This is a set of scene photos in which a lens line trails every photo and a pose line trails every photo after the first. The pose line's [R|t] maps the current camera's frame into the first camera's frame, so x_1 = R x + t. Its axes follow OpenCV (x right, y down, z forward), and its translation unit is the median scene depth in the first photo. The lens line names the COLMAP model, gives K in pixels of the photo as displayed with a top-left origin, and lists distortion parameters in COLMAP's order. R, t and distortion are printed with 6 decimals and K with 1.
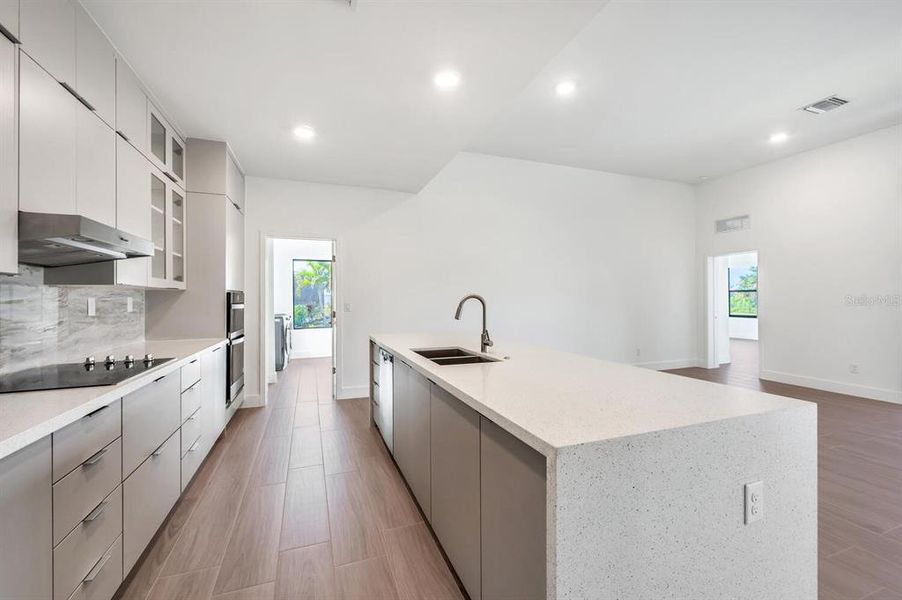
lens RADIAL K [[370.0, 0, 451.0], [0, 370.0, 300.0], [0, 0, 1]] dist [-0.001551, -0.000017]
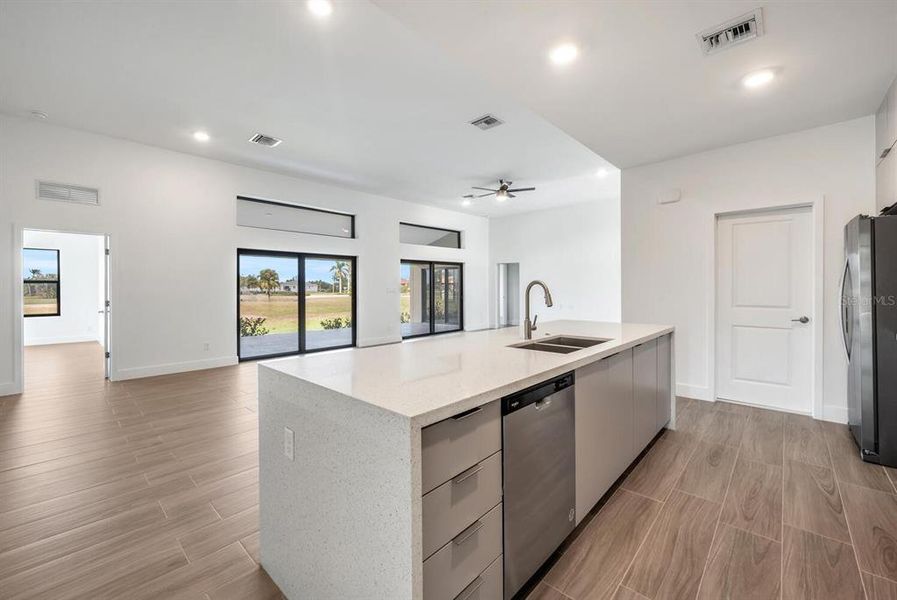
lens RADIAL K [[368.0, 0, 448.5], [0, 368.0, 300.0], [0, 0, 1]] dist [-0.001551, -0.000017]
pose [[-0.446899, -0.008081, 0.894548, -0.696019], [0.006876, 0.999899, 0.012468, 0.026591], [-0.894558, 0.011723, -0.446798, 1.649777]]
